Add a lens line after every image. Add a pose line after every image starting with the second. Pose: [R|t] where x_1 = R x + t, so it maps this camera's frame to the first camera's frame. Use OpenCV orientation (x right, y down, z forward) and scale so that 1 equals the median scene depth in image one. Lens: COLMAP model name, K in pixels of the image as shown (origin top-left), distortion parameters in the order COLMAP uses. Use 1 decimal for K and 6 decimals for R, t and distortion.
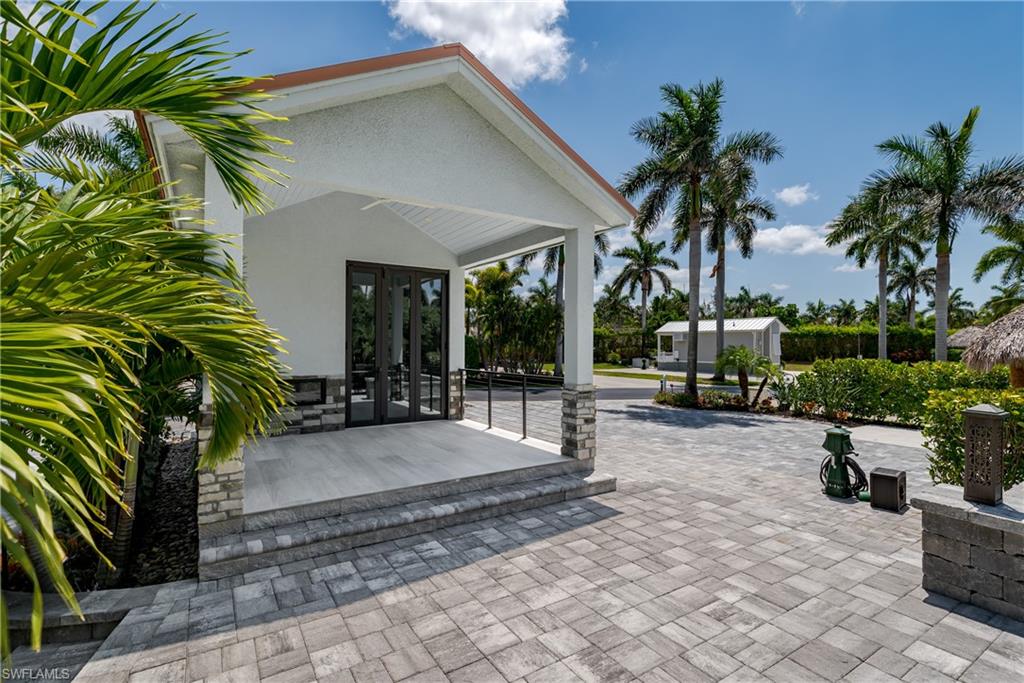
lens RADIAL K [[467.4, 0, 515.9], [0, 467.4, 335.6], [0, 0, 1]] dist [0.006864, -0.001318]
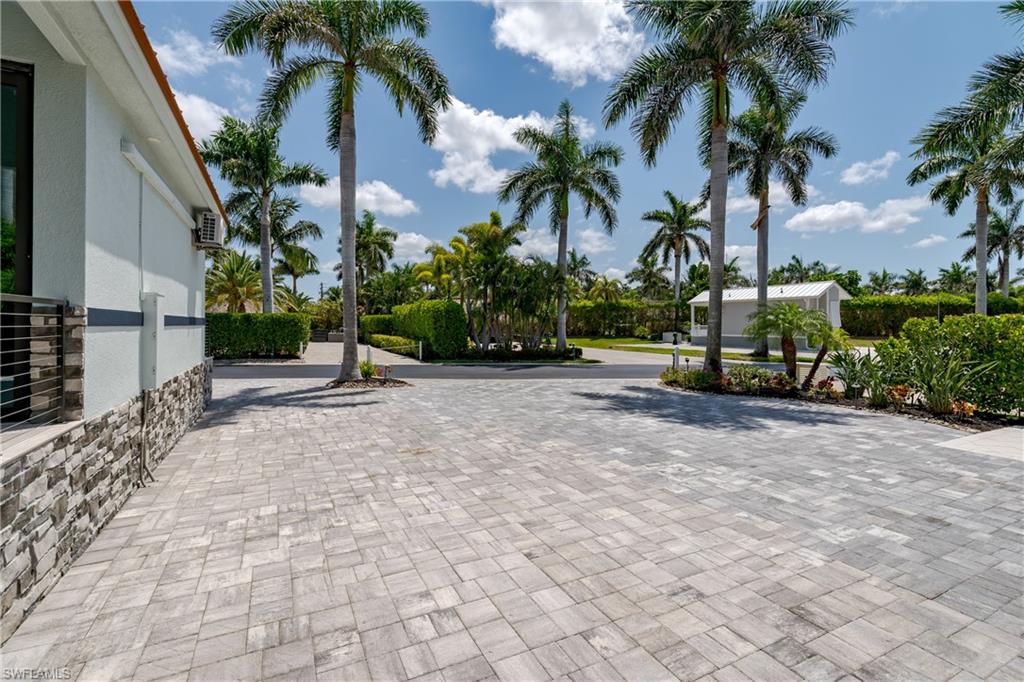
lens RADIAL K [[467.4, 0, 512.2], [0, 467.4, 320.7], [0, 0, 1]] dist [0.006864, -0.001318]
pose [[0.995856, -0.002514, -0.090915, 0.084492], [0.003861, 0.999885, 0.014641, 0.022074], [0.090867, -0.014932, 0.995751, 0.164302]]
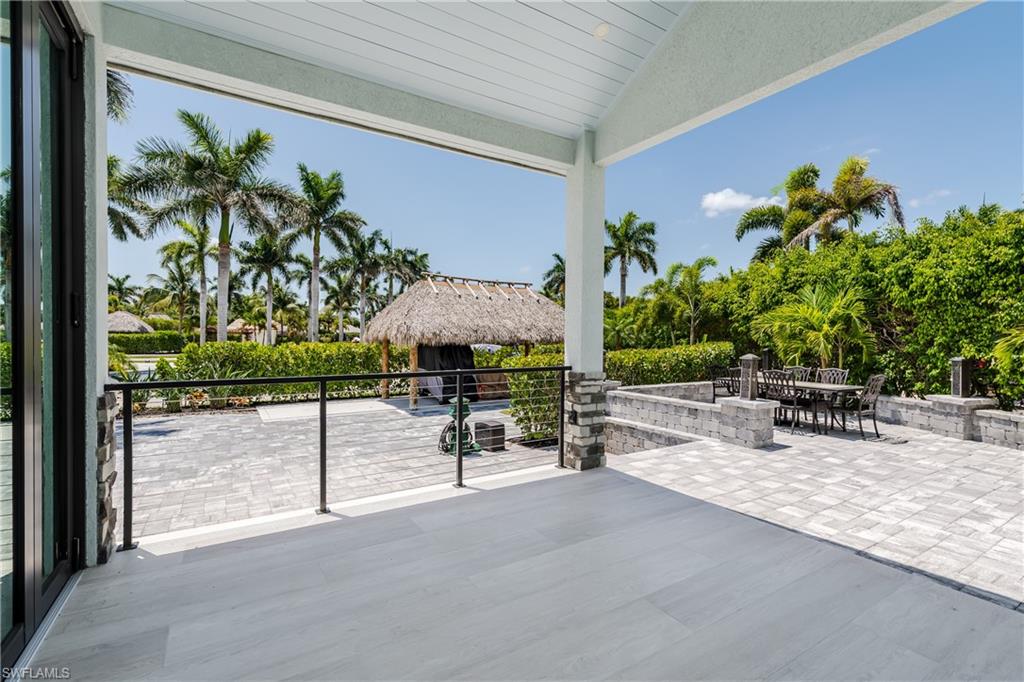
lens RADIAL K [[467.4, 0, 520.7], [0, 467.4, 337.2], [0, 0, 1]] dist [0.006864, -0.001318]
pose [[0.014799, -0.008049, 0.999858, -0.111152], [-0.029720, 0.999522, 0.008486, 0.007706], [-0.999449, -0.029842, 0.014553, 0.194236]]
